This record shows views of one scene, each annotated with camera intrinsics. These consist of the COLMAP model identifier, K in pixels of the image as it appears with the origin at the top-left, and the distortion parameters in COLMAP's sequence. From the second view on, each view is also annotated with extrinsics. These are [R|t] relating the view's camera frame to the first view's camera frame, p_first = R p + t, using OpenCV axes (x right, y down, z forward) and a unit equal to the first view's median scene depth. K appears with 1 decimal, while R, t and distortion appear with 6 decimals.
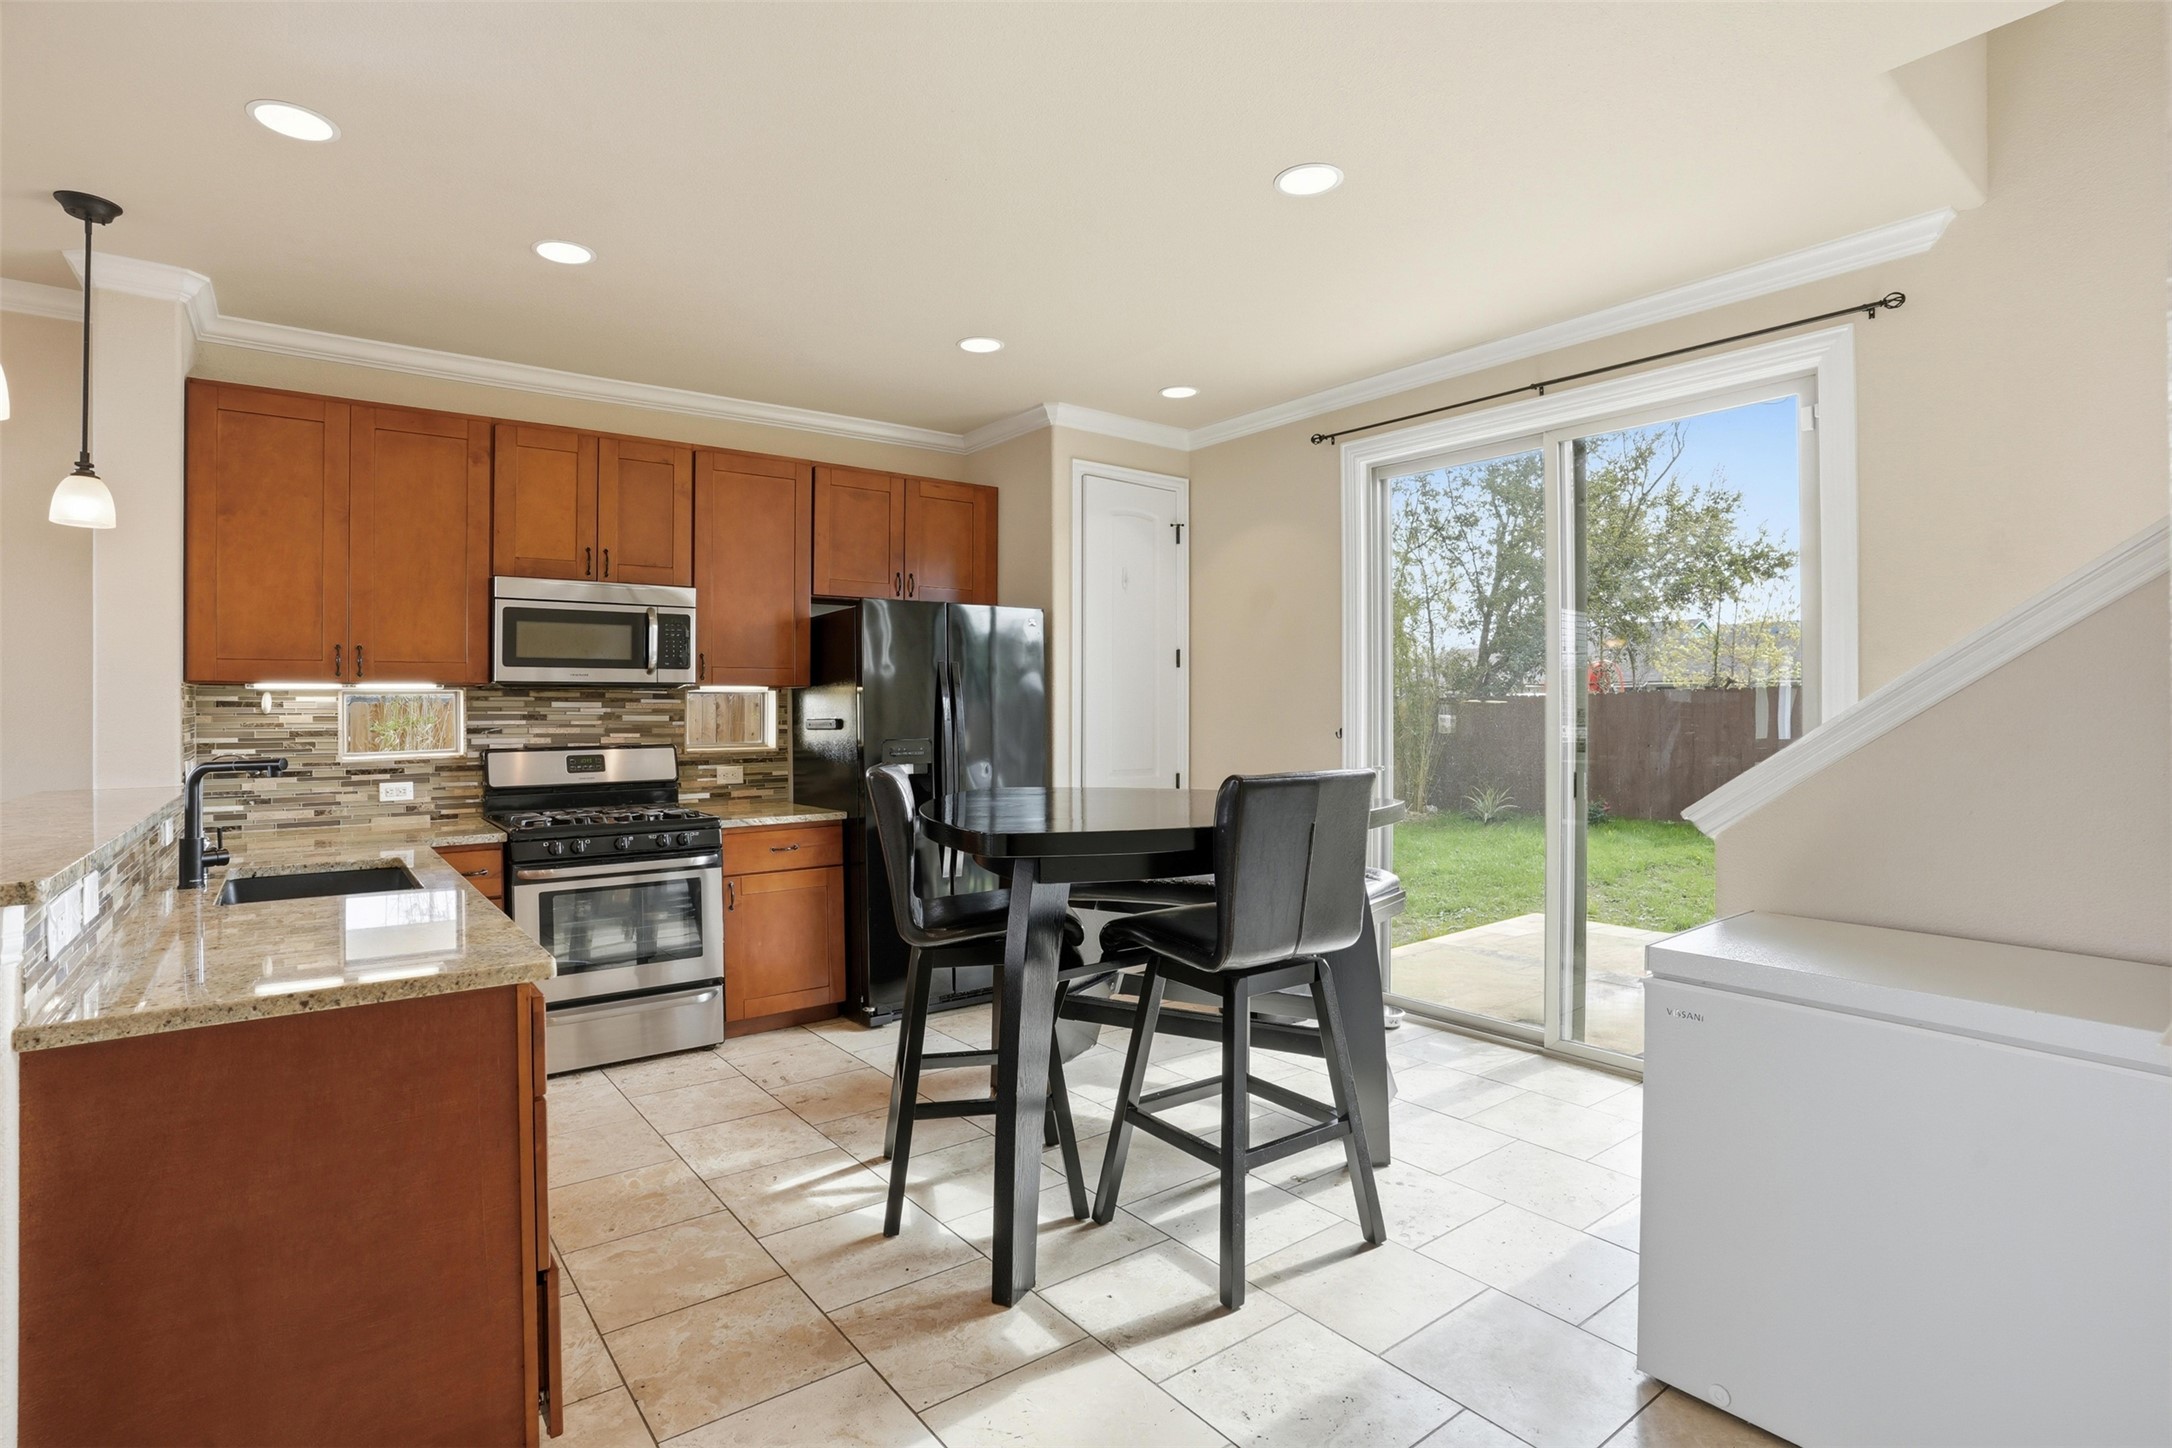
lens RADIAL K [[1070.4, 0, 1089.2], [0, 1070.4, 724.3], [0, 0, 1]] dist [-0.055290, 0.015300]
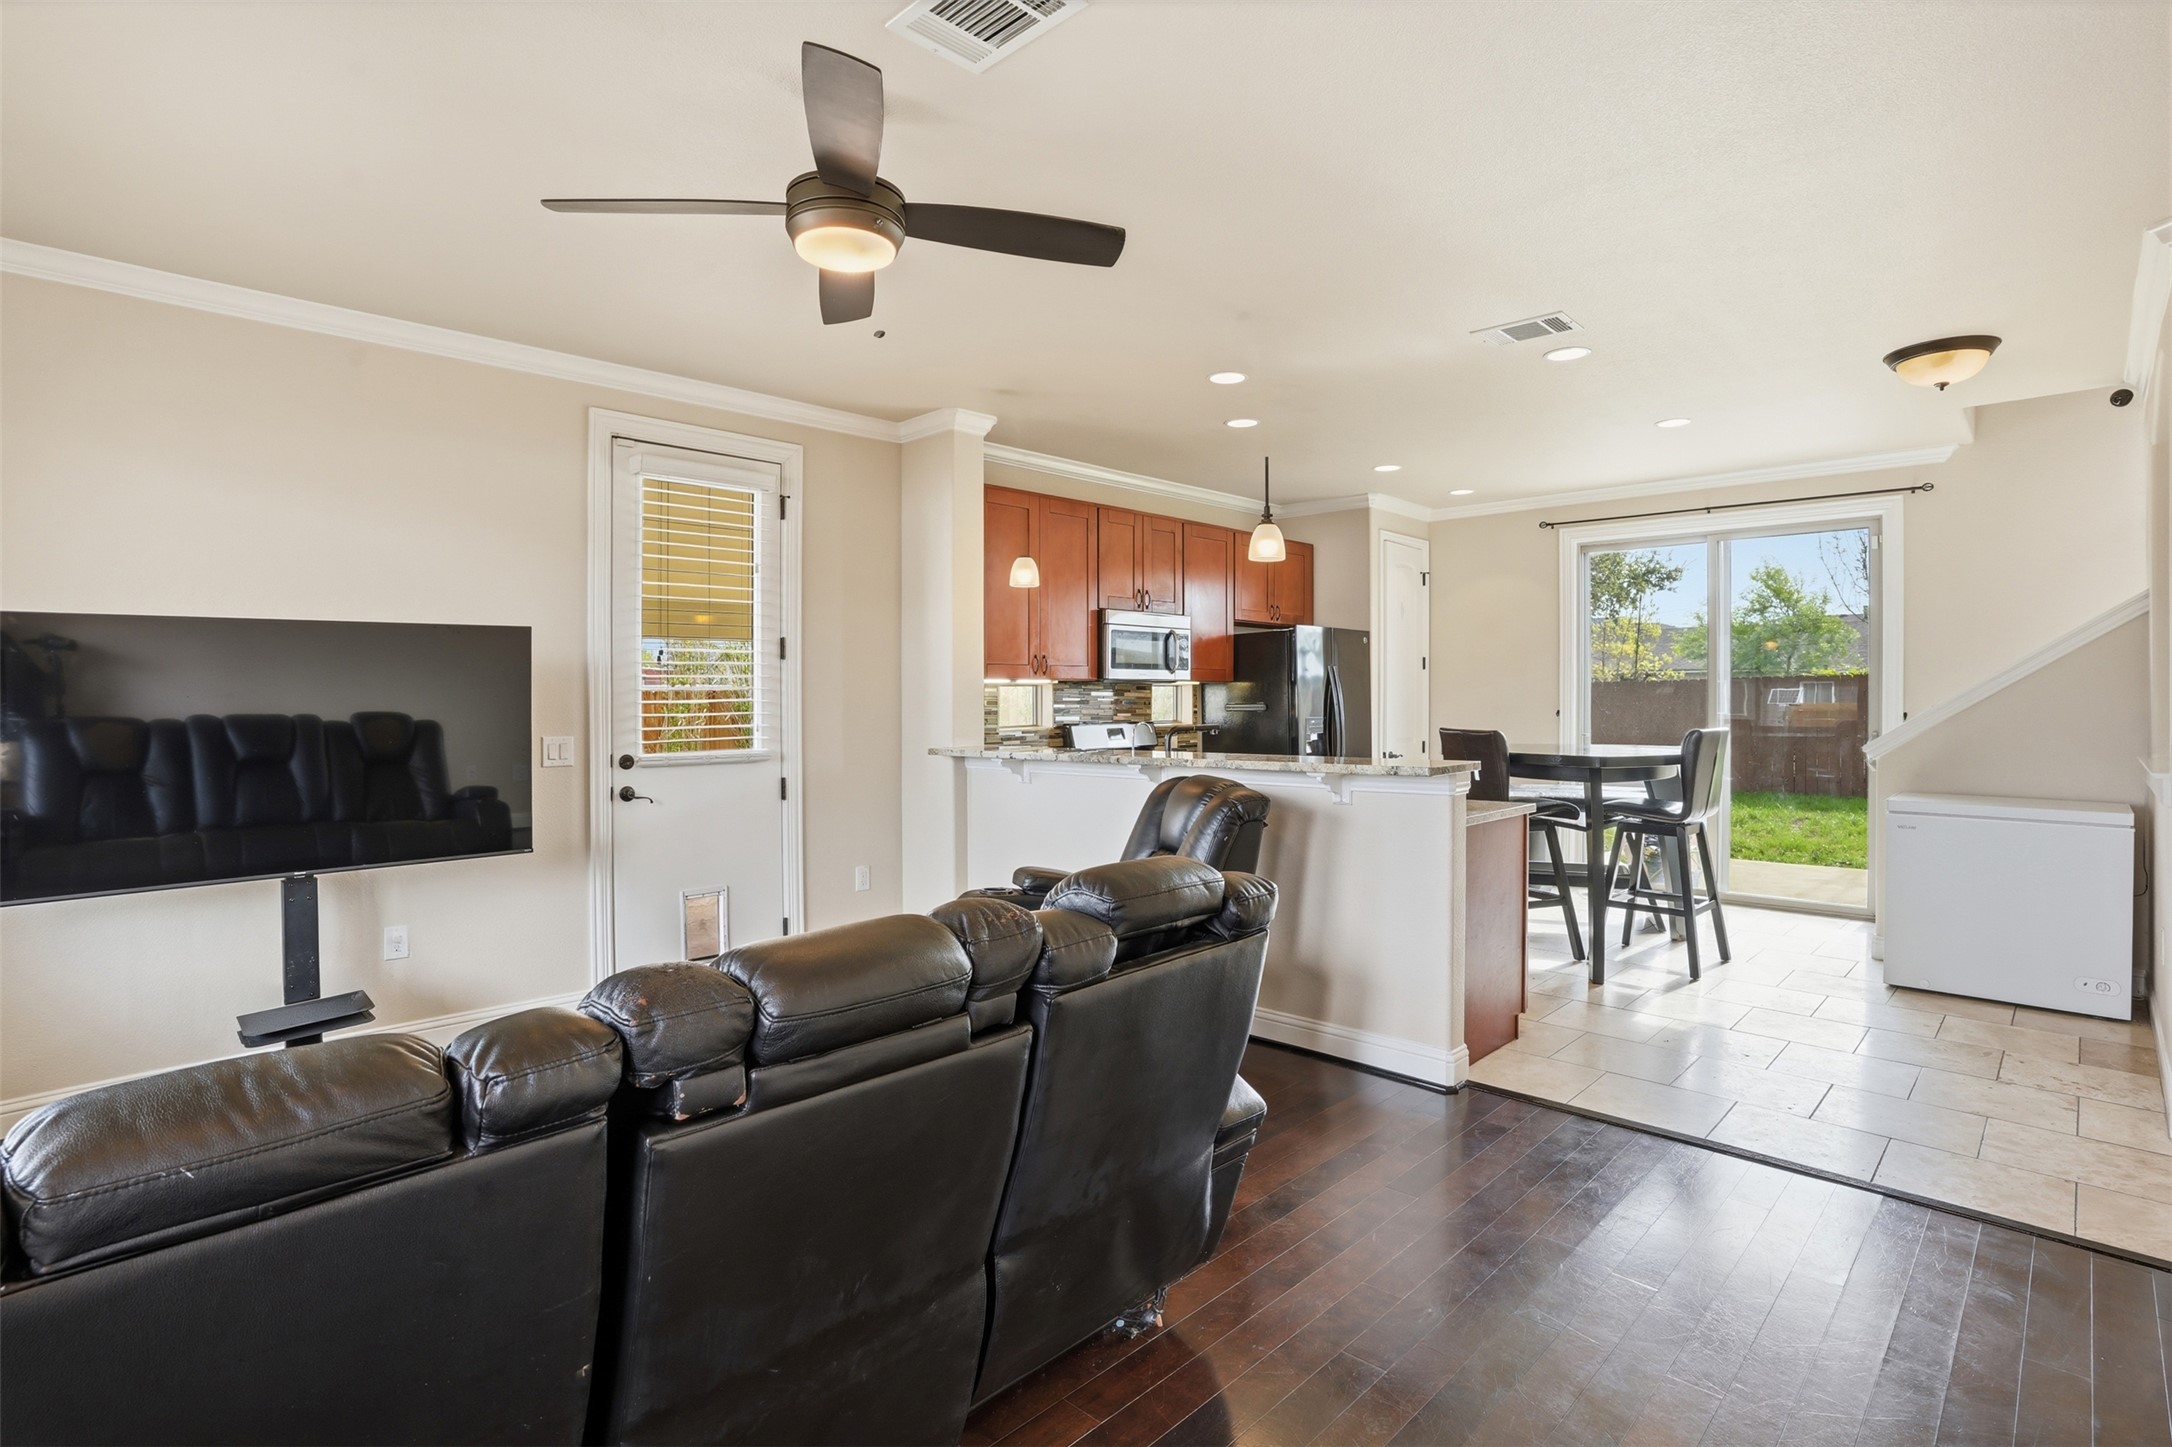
lens RADIAL K [[1070.4, 0, 1093.2], [0, 1070.4, 686.1], [0, 0, 1]] dist [-0.055290, 0.015300]
pose [[0.988801, 0.007722, 0.149041, -0.759352], [-0.005110, 0.999827, -0.017901, -0.002610], [-0.149153, 0.016939, 0.988669, -0.483305]]
